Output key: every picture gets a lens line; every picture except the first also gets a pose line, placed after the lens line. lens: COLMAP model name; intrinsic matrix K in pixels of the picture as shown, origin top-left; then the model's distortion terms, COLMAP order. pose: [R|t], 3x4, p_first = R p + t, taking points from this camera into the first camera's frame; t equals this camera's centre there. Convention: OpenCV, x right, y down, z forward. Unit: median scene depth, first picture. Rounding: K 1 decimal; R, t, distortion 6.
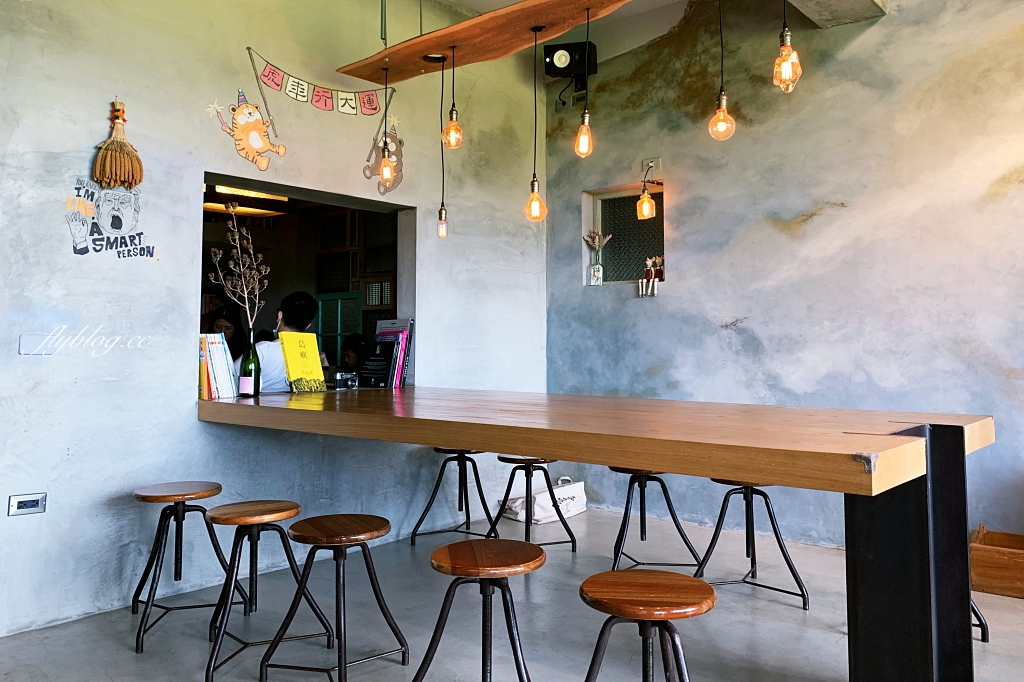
lens RADIAL K [[788.0, 0, 511.4], [0, 788.0, 309.3], [0, 0, 1]] dist [0.034782, -0.033602]
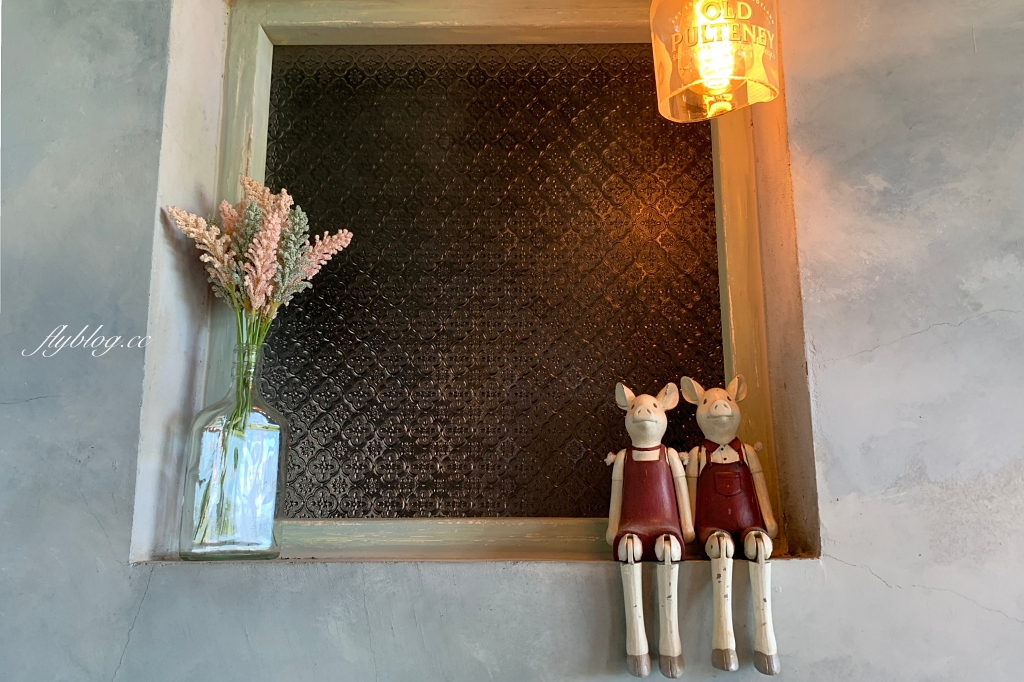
lens RADIAL K [[788.0, 0, 511.4], [0, 788.0, 309.3], [0, 0, 1]] dist [0.034782, -0.033602]
pose [[0.785176, 0.111419, 0.609166, 0.060757], [-0.014007, 0.986625, -0.162405, -0.058337], [-0.619114, 0.118984, 0.776235, 0.962338]]
